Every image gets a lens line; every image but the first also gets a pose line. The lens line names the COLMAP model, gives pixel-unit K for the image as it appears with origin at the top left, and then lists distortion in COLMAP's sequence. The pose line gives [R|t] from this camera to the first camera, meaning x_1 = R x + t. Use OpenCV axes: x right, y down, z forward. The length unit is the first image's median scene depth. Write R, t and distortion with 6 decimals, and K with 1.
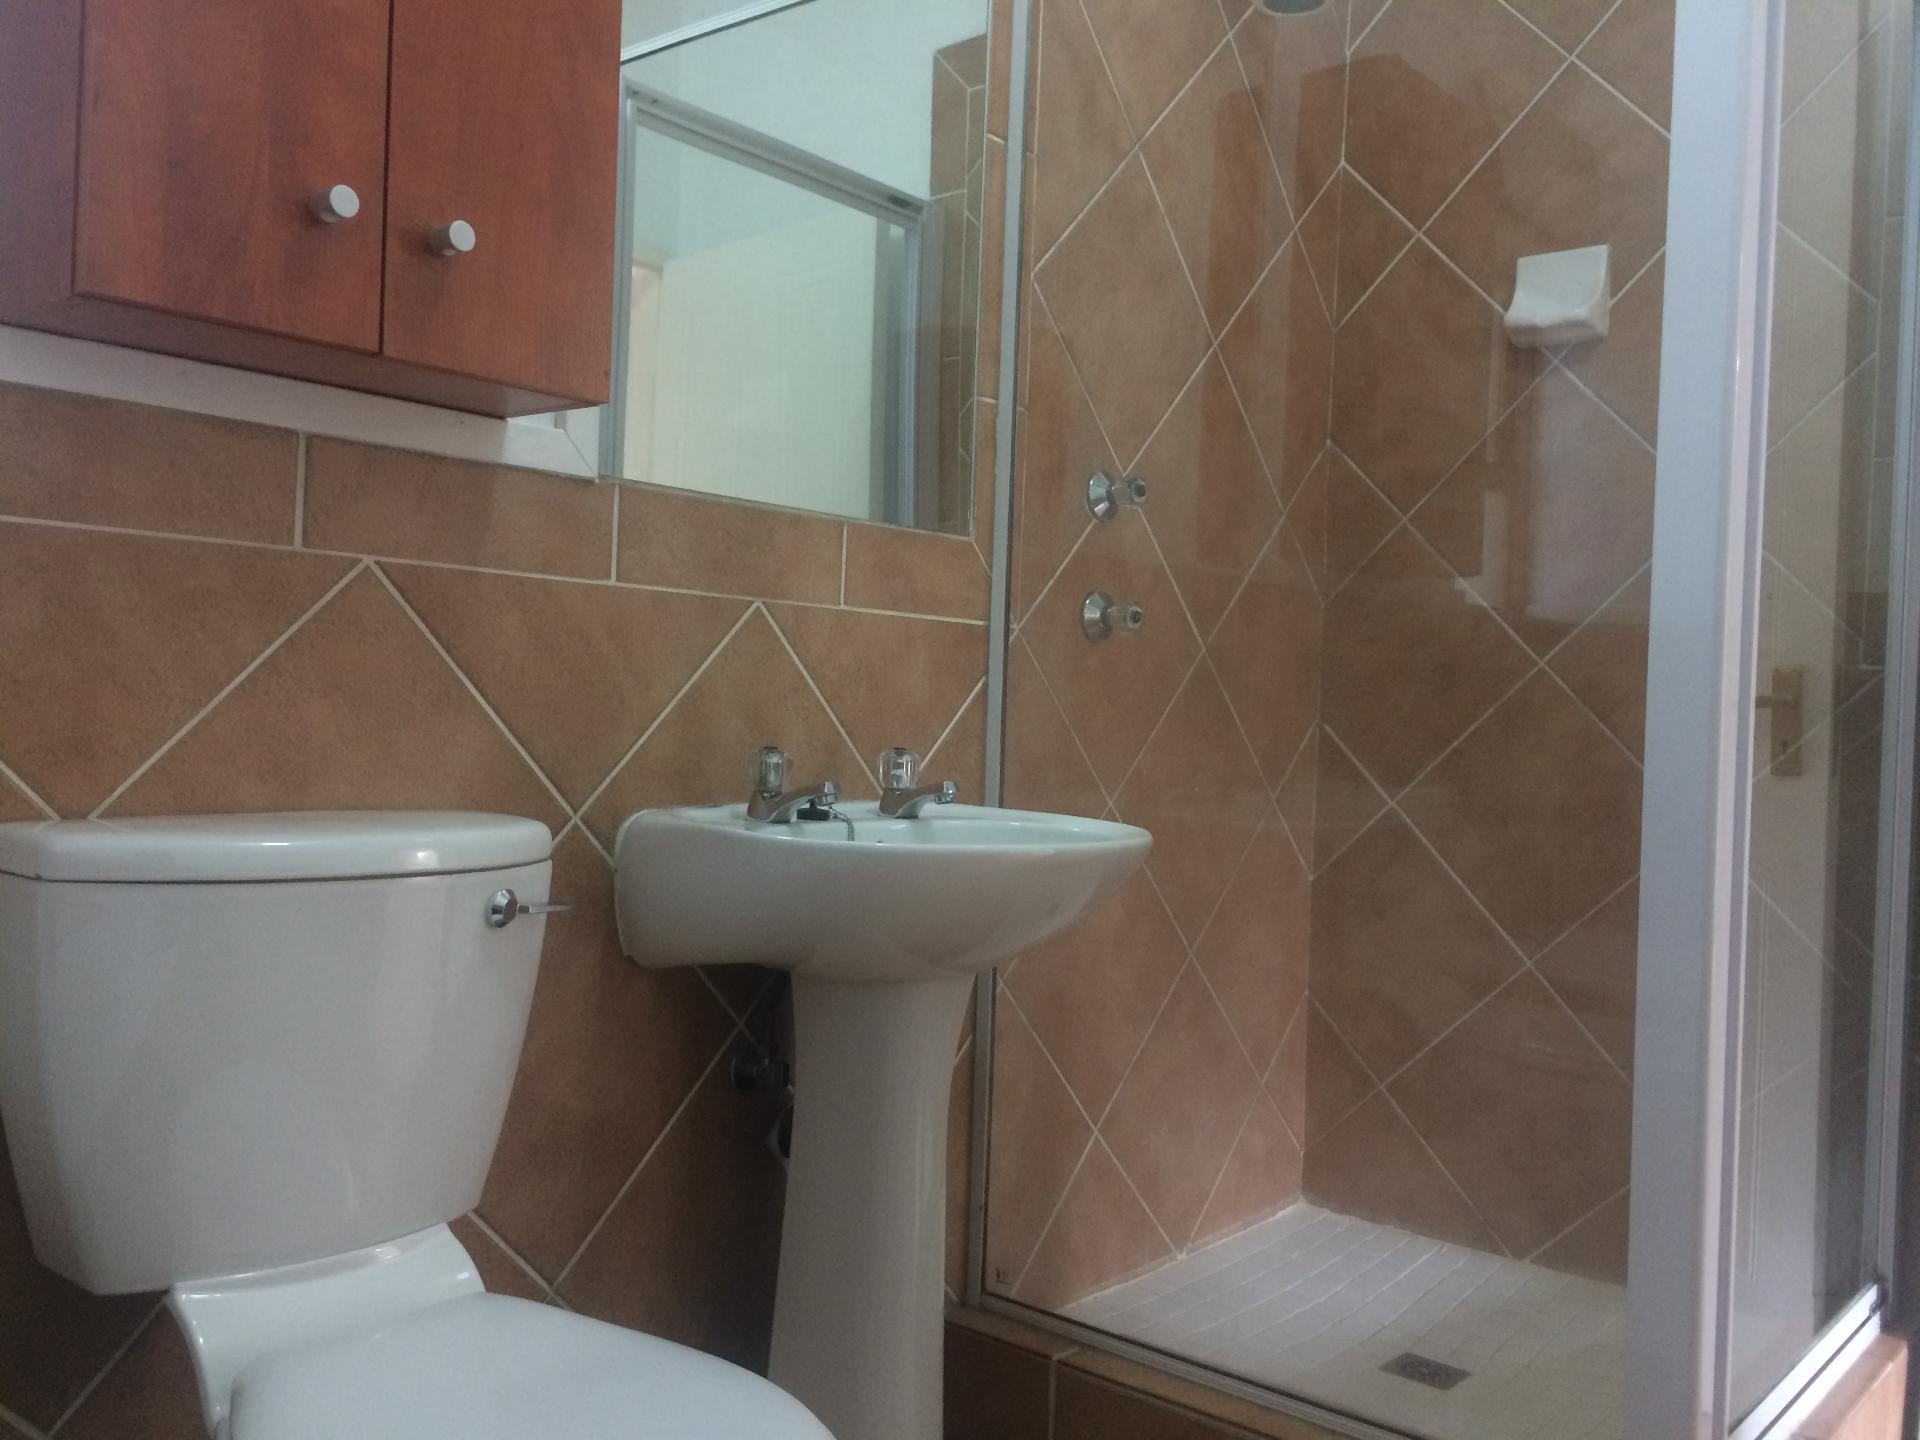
lens RADIAL K [[1635.5, 0, 954.6], [0, 1635.5, 708.5], [0, 0, 1]] dist [0.079093, -0.117401]
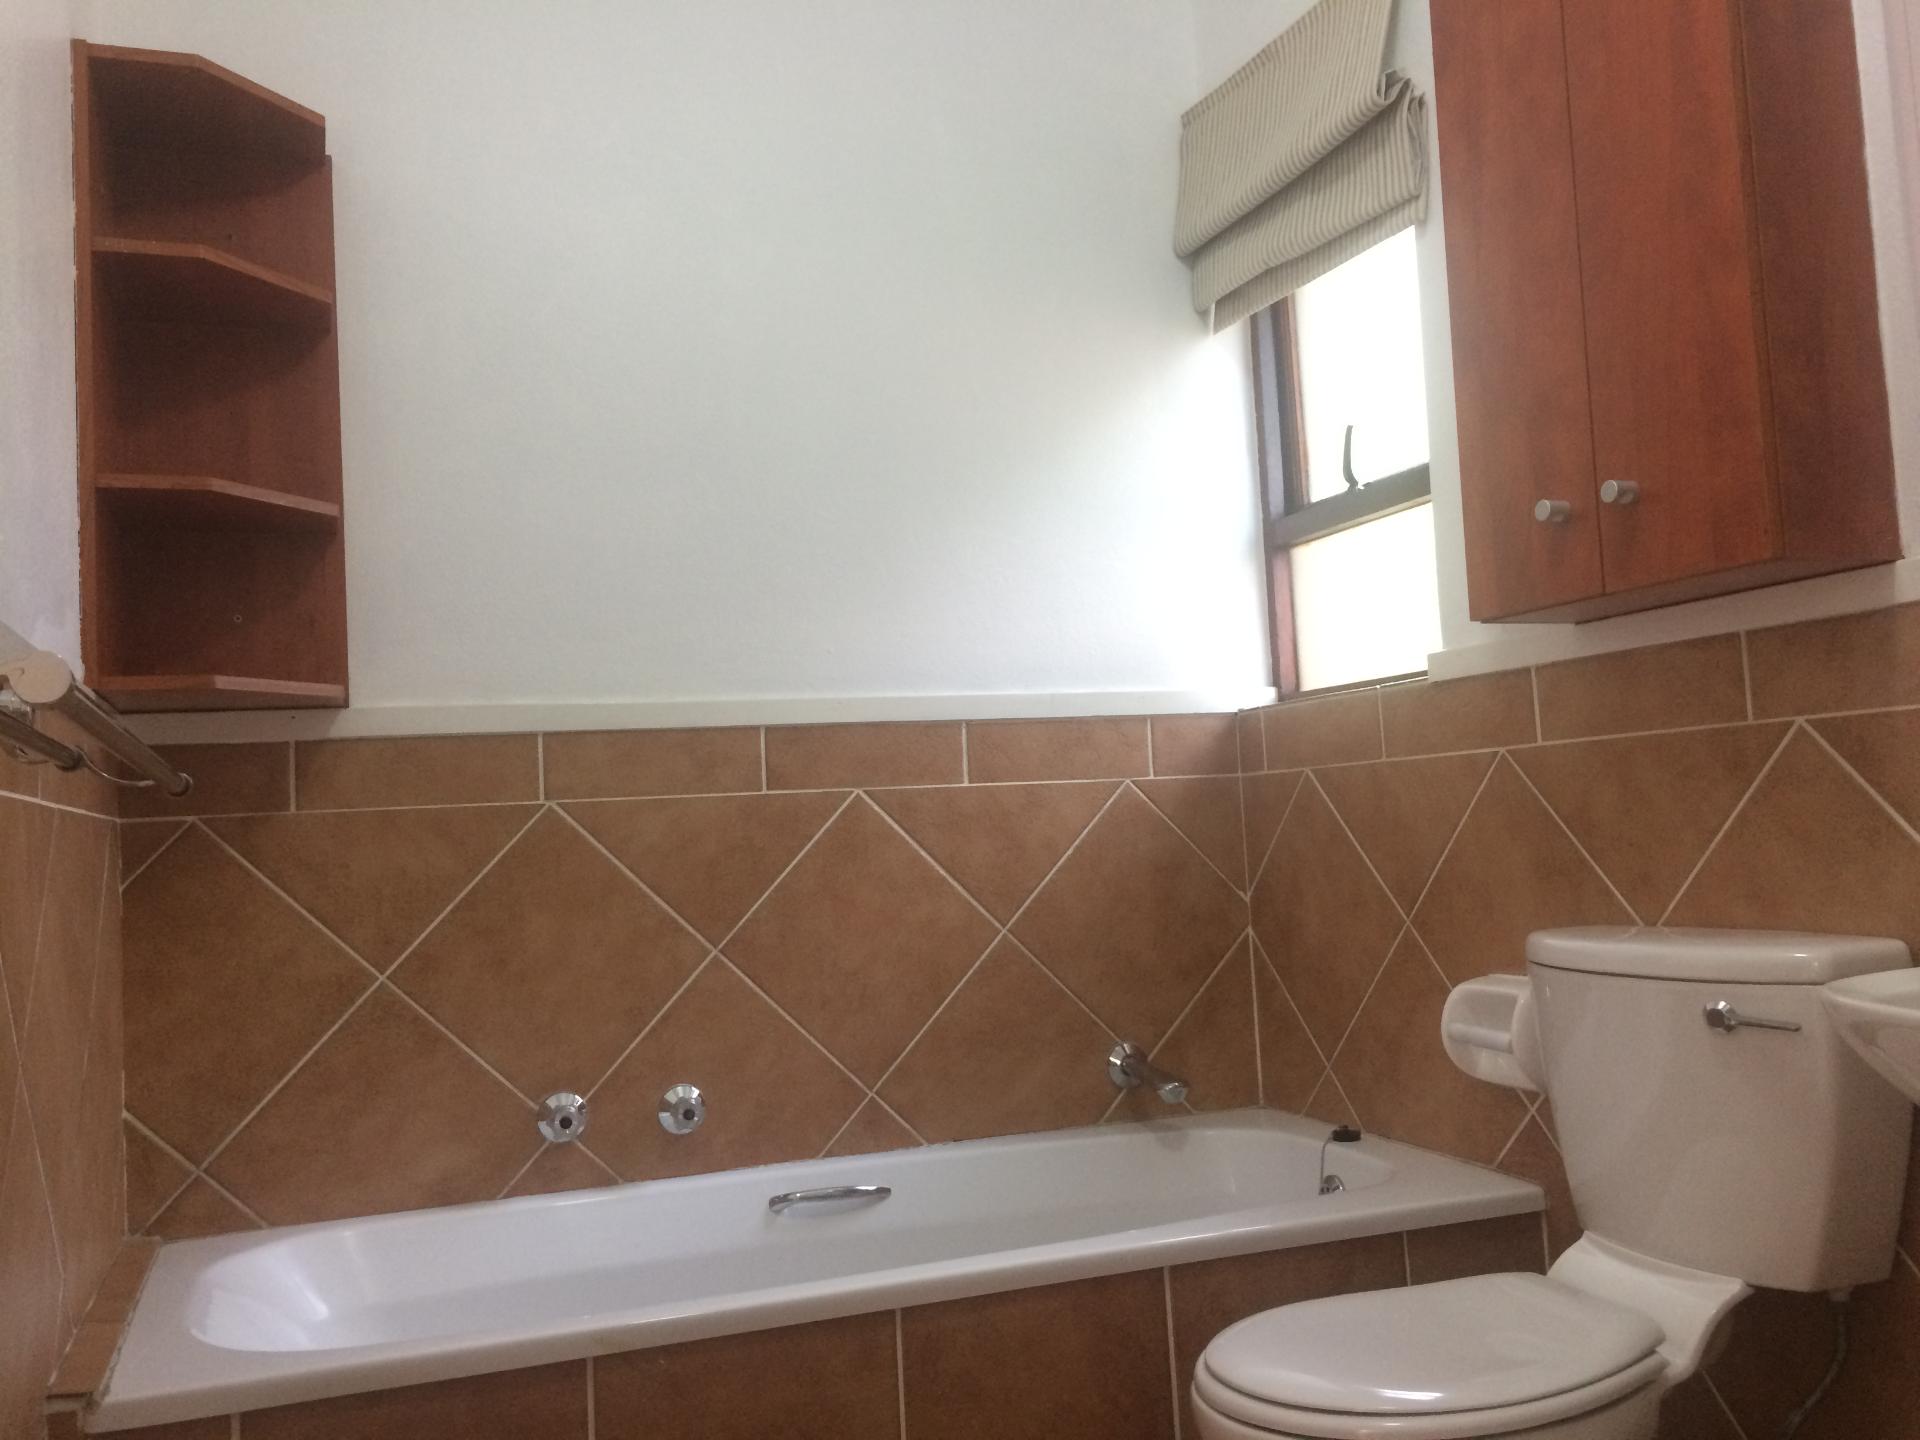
lens RADIAL K [[1635.5, 0, 954.6], [0, 1635.5, 708.5], [0, 0, 1]] dist [0.079093, -0.117401]
pose [[-0.483746, -0.090158, -0.870552, 1.027628], [0.020400, 0.993248, -0.114200, 0.026758], [0.874971, -0.073003, -0.478641, 1.087576]]
